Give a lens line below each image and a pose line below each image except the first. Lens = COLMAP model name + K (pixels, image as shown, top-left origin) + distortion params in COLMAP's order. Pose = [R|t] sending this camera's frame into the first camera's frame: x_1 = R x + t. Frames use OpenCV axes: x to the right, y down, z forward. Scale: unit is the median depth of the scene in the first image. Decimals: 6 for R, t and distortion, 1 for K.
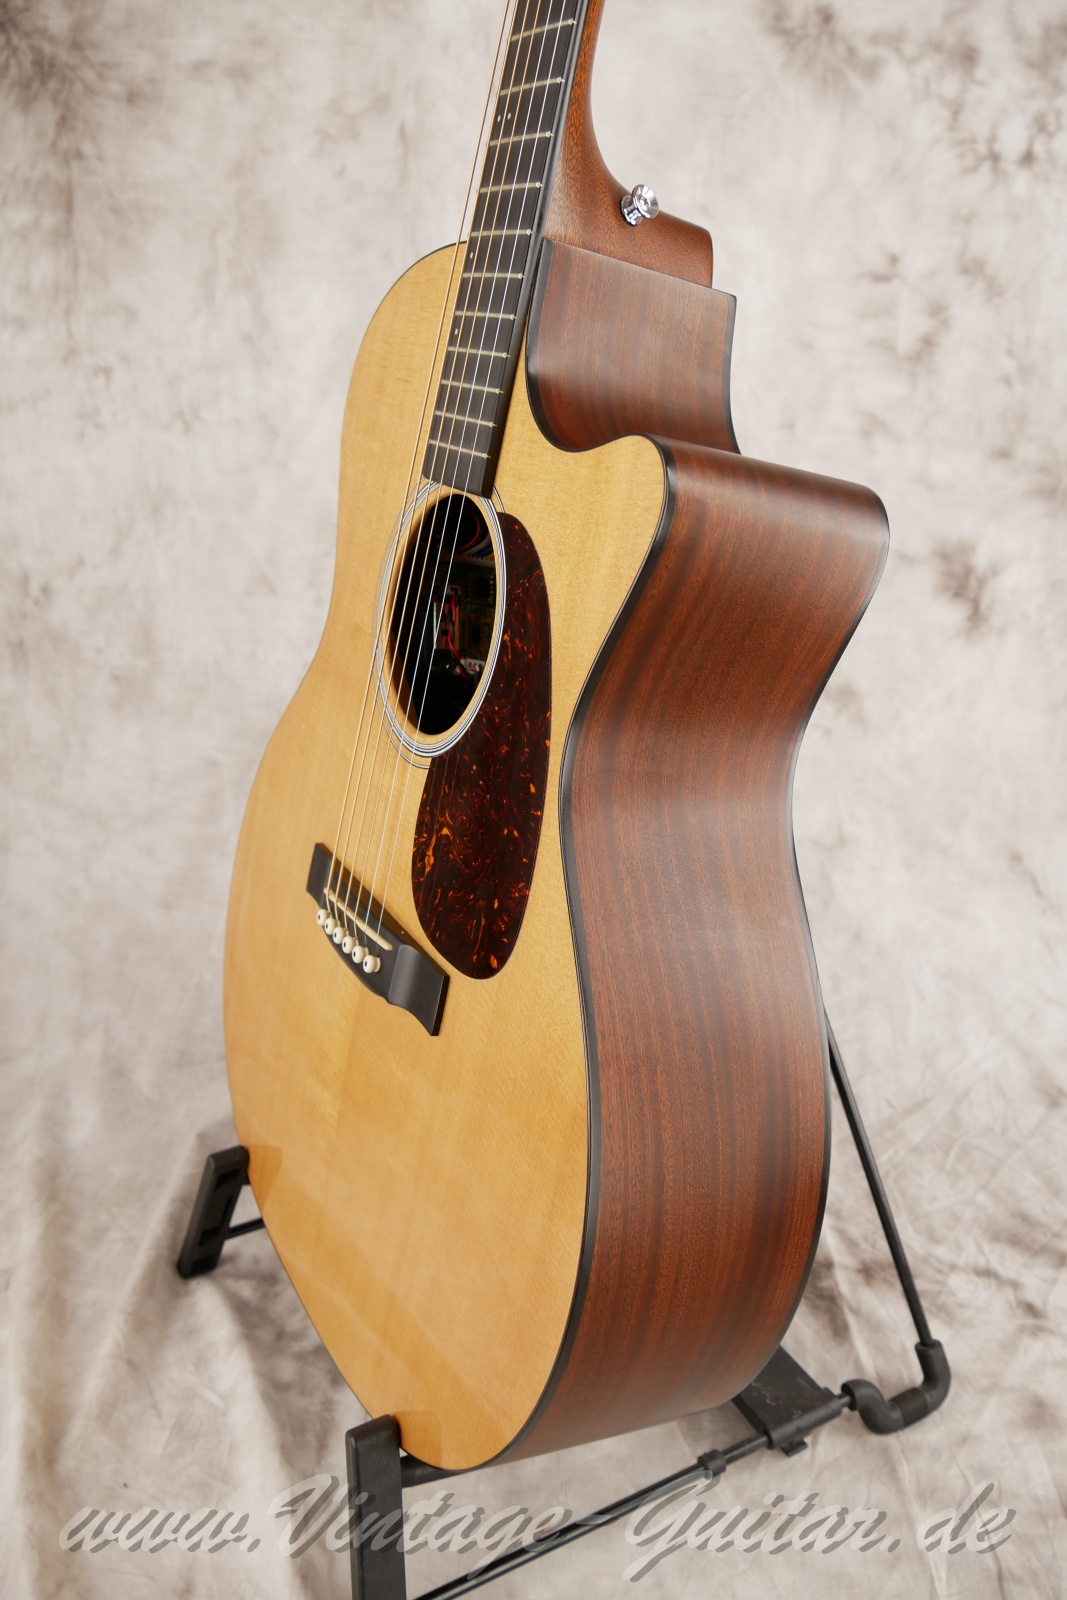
lens RADIAL K [[1266.4, 0, 554.3], [0, 1266.4, 753.5], [0, 0, 1]] dist [-0.090703, 0.045782]
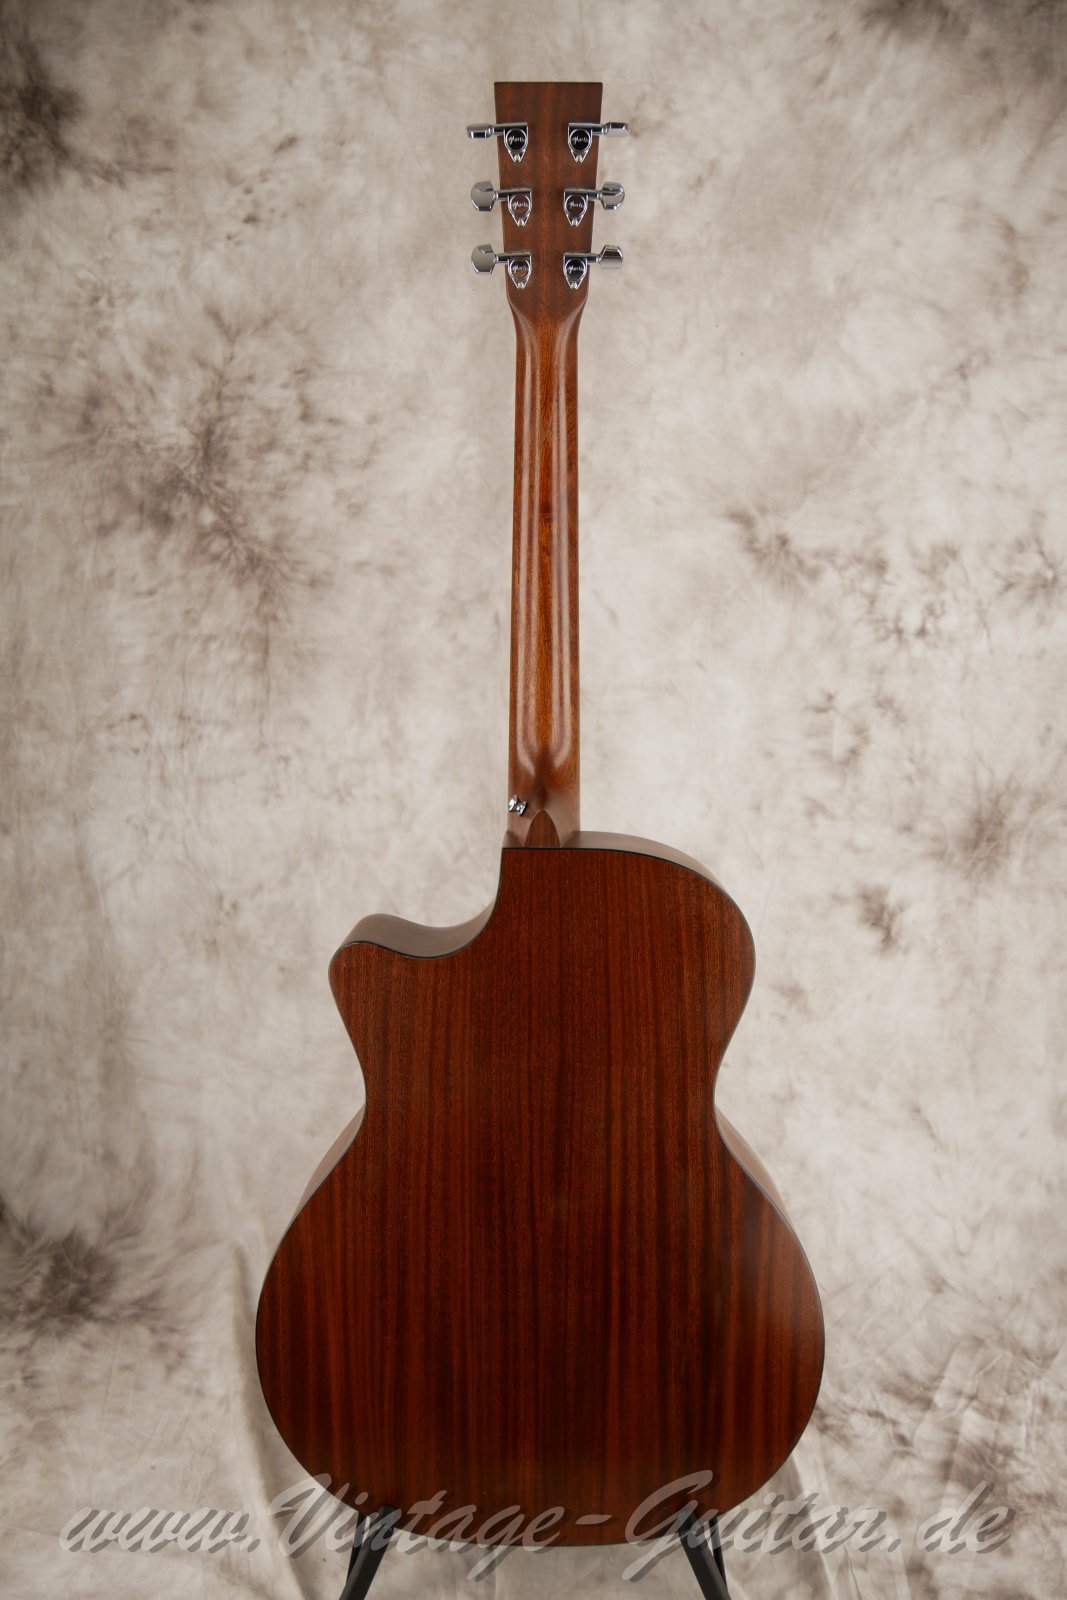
lens RADIAL K [[1266.4, 0, 552.2], [0, 1266.4, 777.4], [0, 0, 1]] dist [-0.090703, 0.045782]
pose [[0.999651, 0.019873, -0.017411, -0.024178], [-0.021304, 0.996042, -0.086288, -0.170422], [0.015627, 0.086629, 0.996118, -0.467169]]
